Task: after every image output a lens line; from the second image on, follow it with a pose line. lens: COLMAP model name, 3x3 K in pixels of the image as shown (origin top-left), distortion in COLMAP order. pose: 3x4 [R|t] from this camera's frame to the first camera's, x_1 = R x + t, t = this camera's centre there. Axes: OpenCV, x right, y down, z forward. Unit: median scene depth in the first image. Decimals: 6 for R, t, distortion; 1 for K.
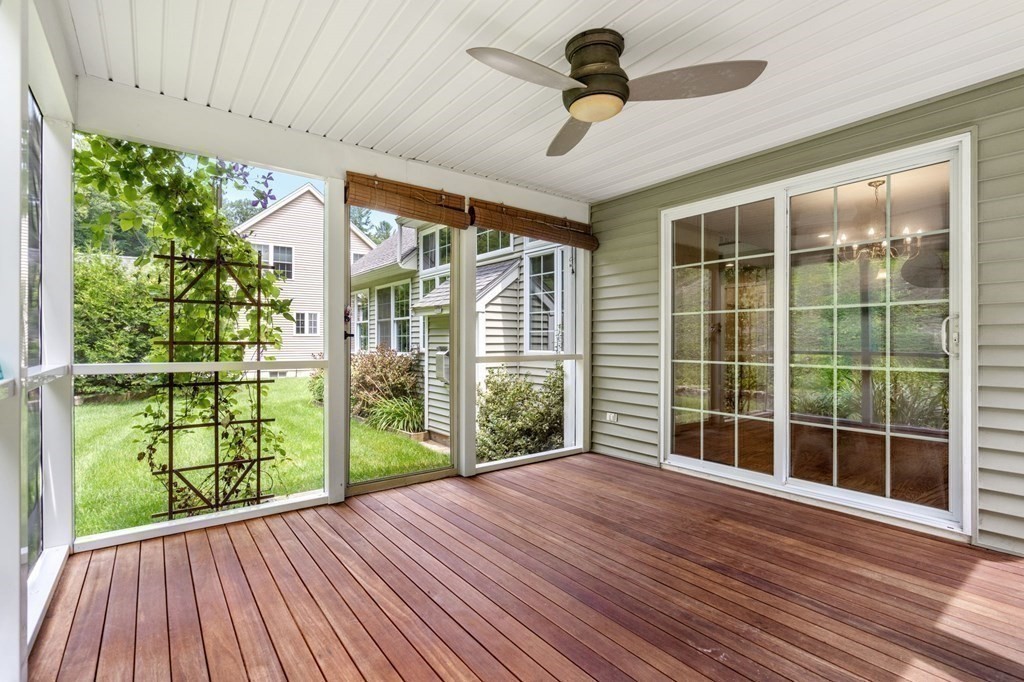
lens RADIAL K [[470.0, 0, 511.4], [0, 470.0, 341.8], [0, 0, 1]] dist [-0.001084, -0.000426]
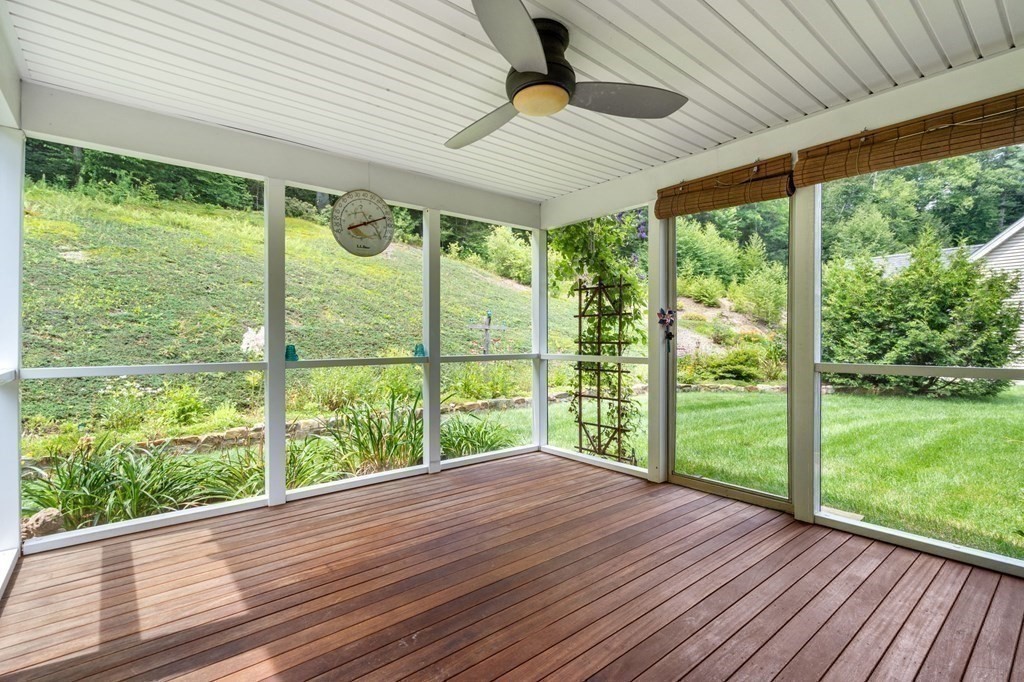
lens RADIAL K [[470.0, 0, 511.5], [0, 470.0, 340.3], [0, 0, 1]] dist [-0.001084, -0.000426]
pose [[0.047817, 0.002235, -0.998854, 0.721303], [0.003643, 0.999990, 0.002412, -0.007440], [0.998849, -0.003754, 0.047808, 0.567433]]
